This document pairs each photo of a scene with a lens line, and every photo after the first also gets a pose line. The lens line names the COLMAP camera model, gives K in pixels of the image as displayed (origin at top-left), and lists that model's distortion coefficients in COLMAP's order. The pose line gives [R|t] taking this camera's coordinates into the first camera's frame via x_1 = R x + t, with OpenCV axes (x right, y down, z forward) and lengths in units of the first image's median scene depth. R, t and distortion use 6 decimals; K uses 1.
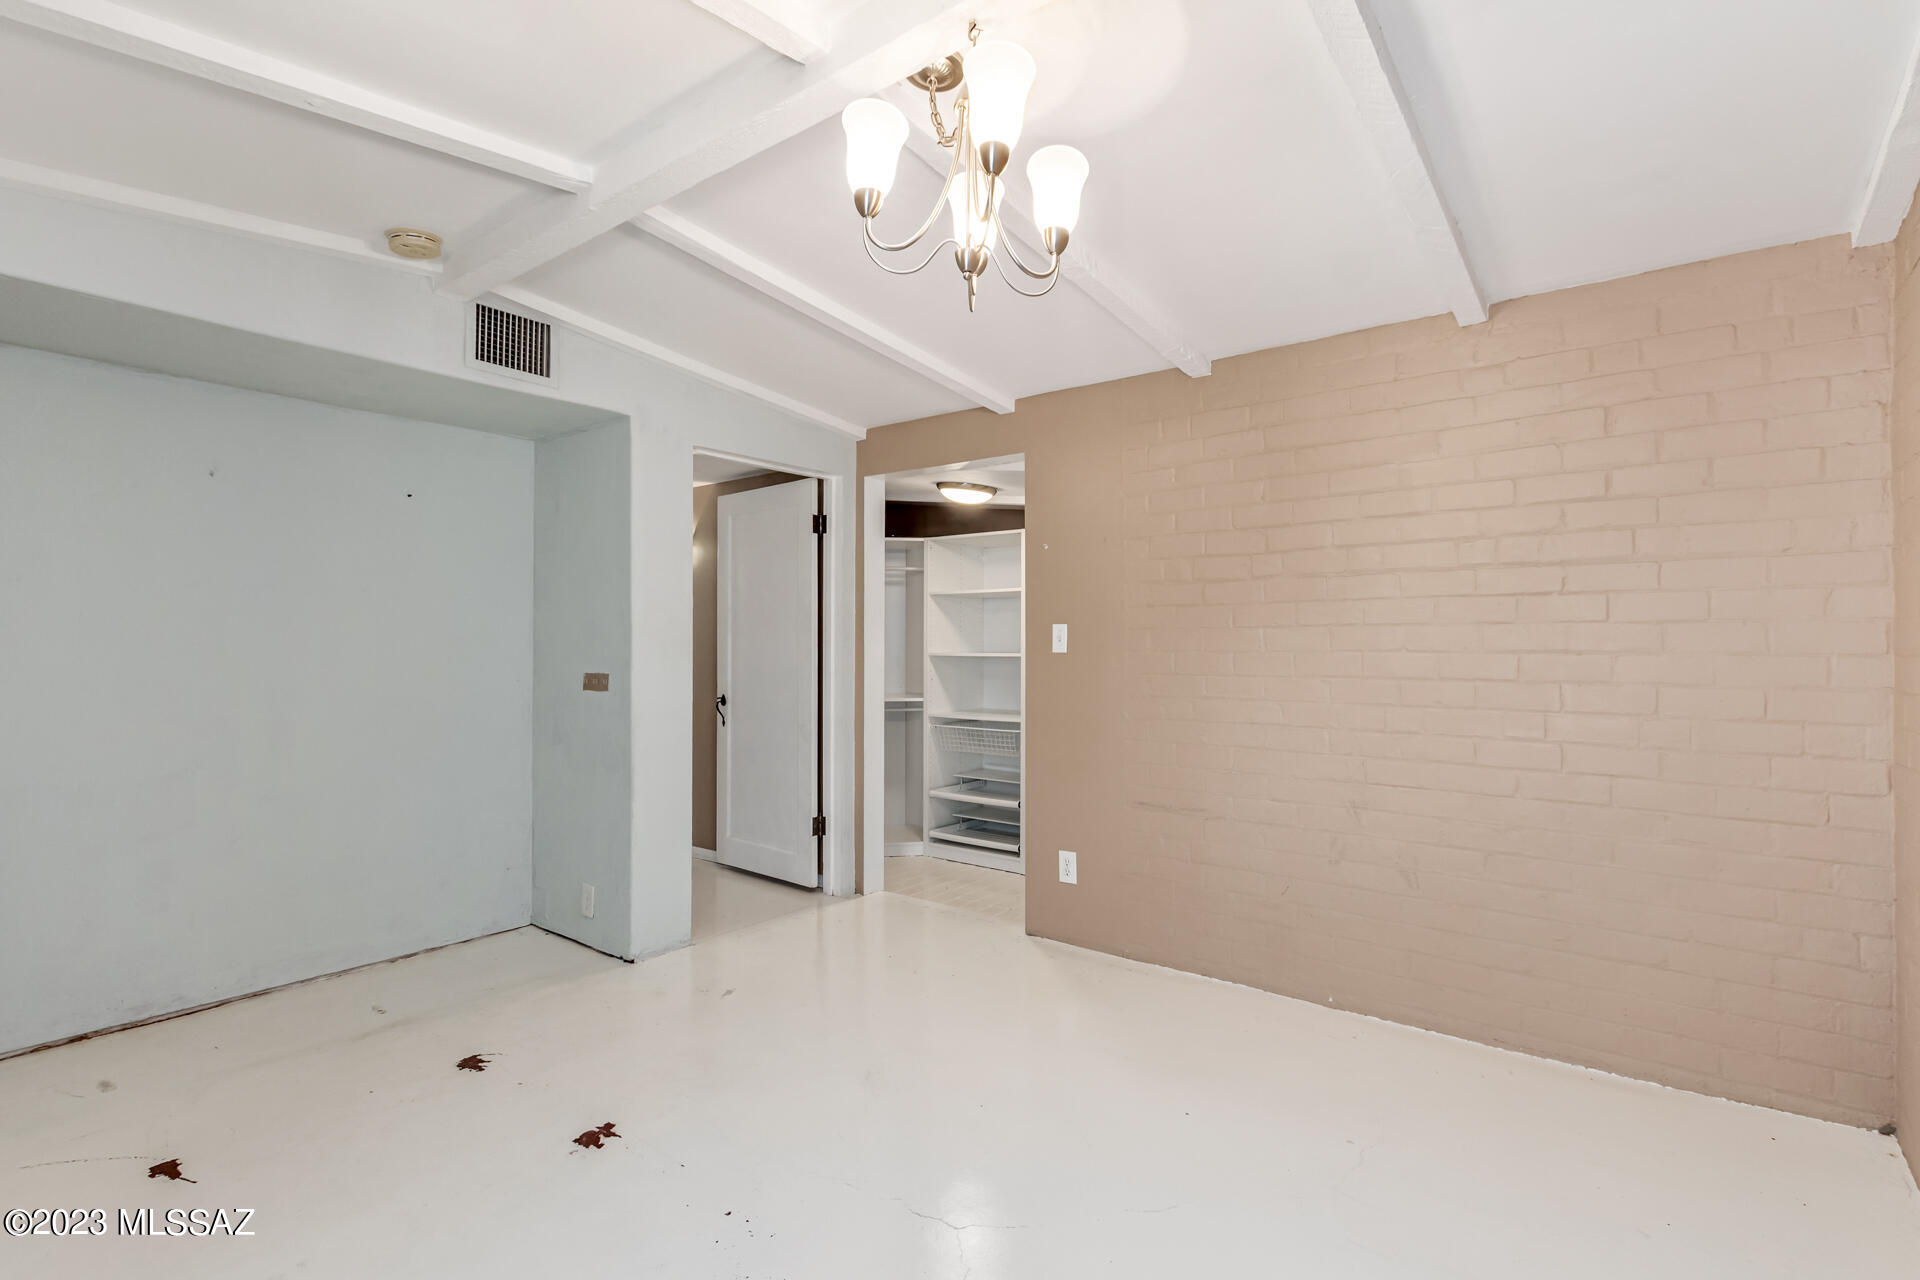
lens RADIAL K [[900.2, 0, 952.7], [0, 900.2, 627.1], [0, 0, 1]] dist [0.004772, -0.000288]
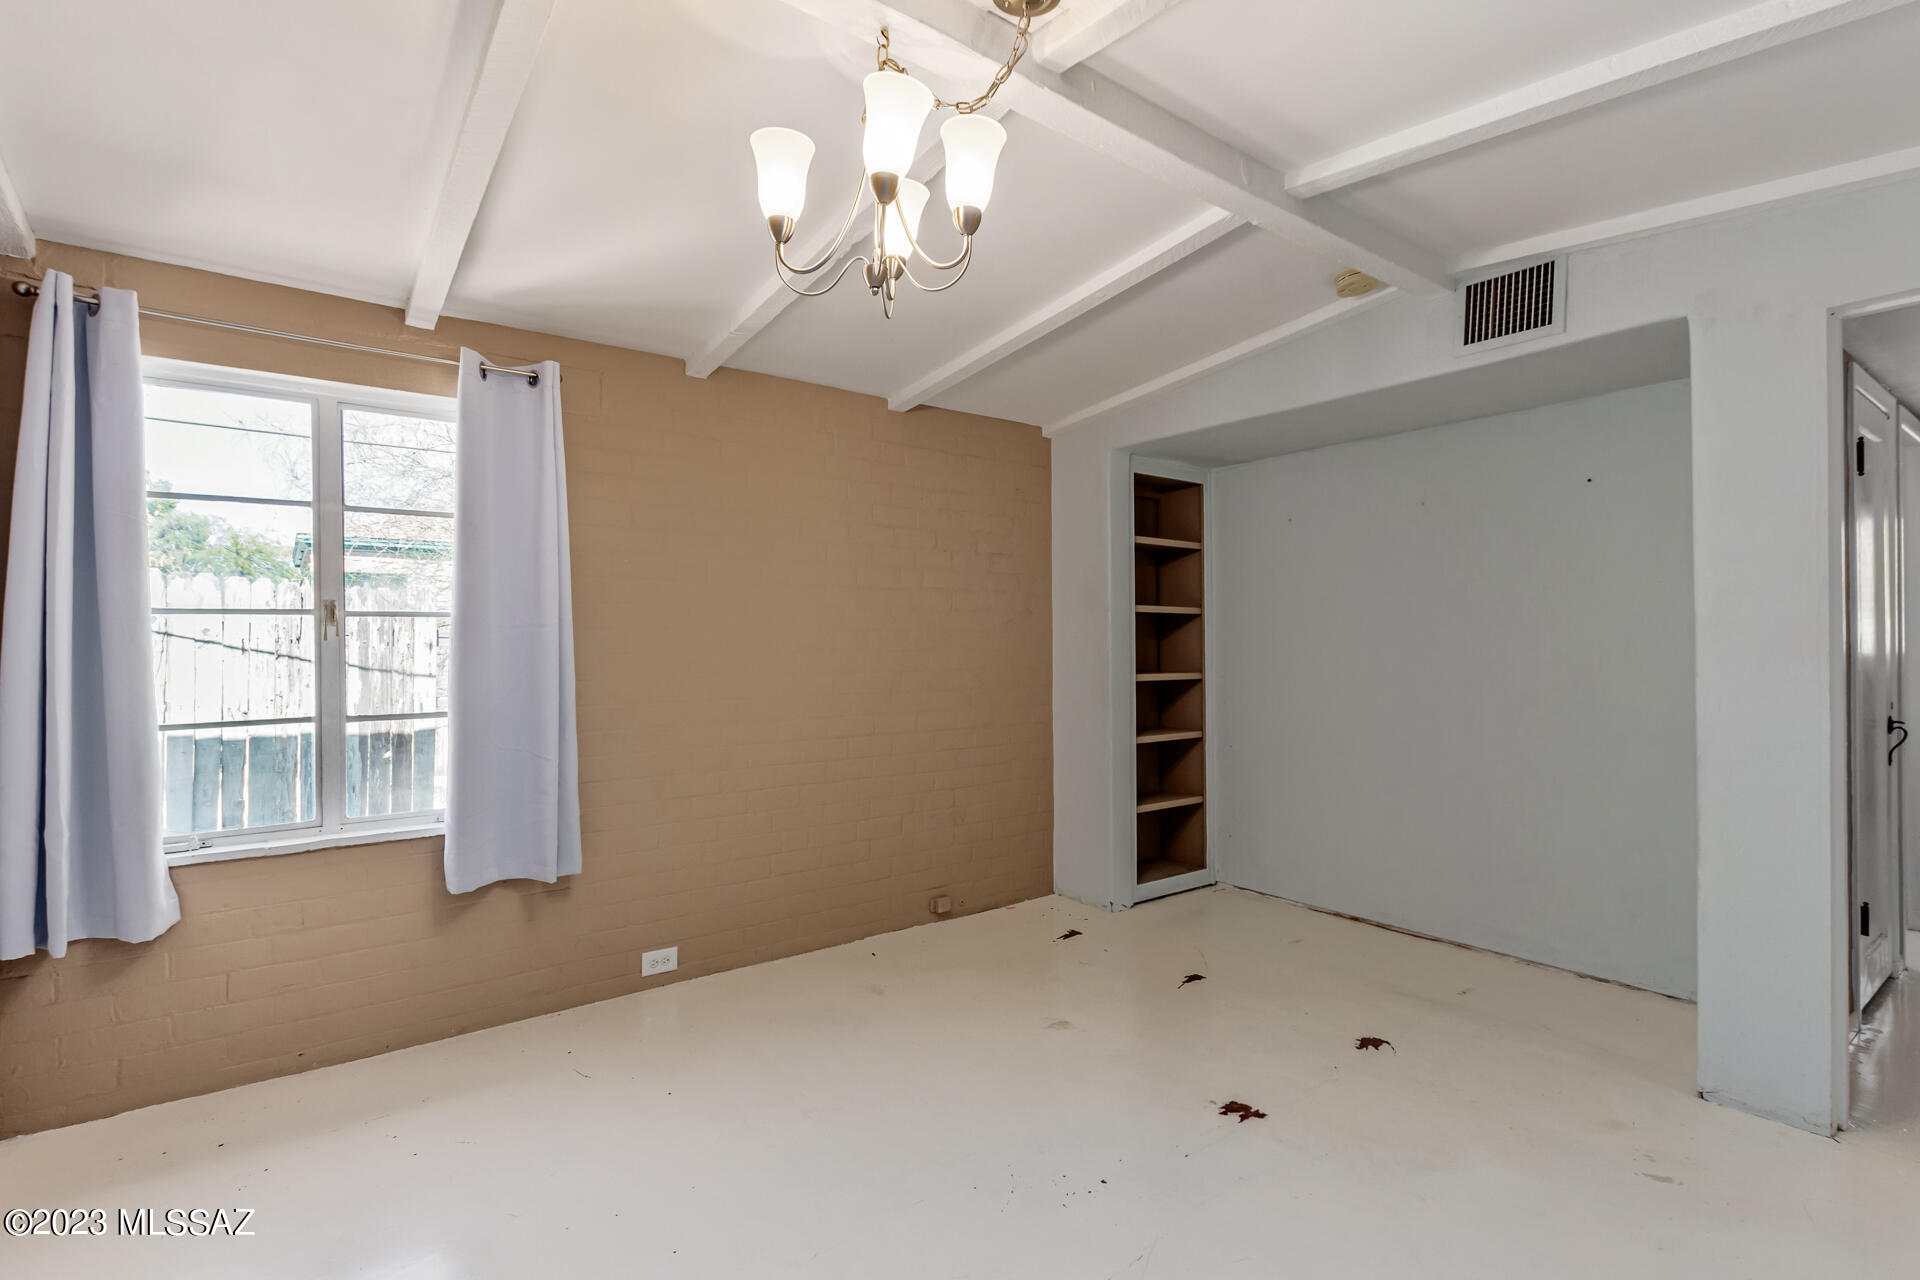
lens RADIAL K [[892.8, 0, 962.0], [0, 892.8, 636.2], [0, 0, 1]] dist [0.002041, -0.000023]
pose [[-0.231913, -0.005223, -0.972723, 0.494962], [0.024568, 0.999635, -0.011225, 0.009067], [0.972426, -0.026501, -0.231700, 0.663661]]
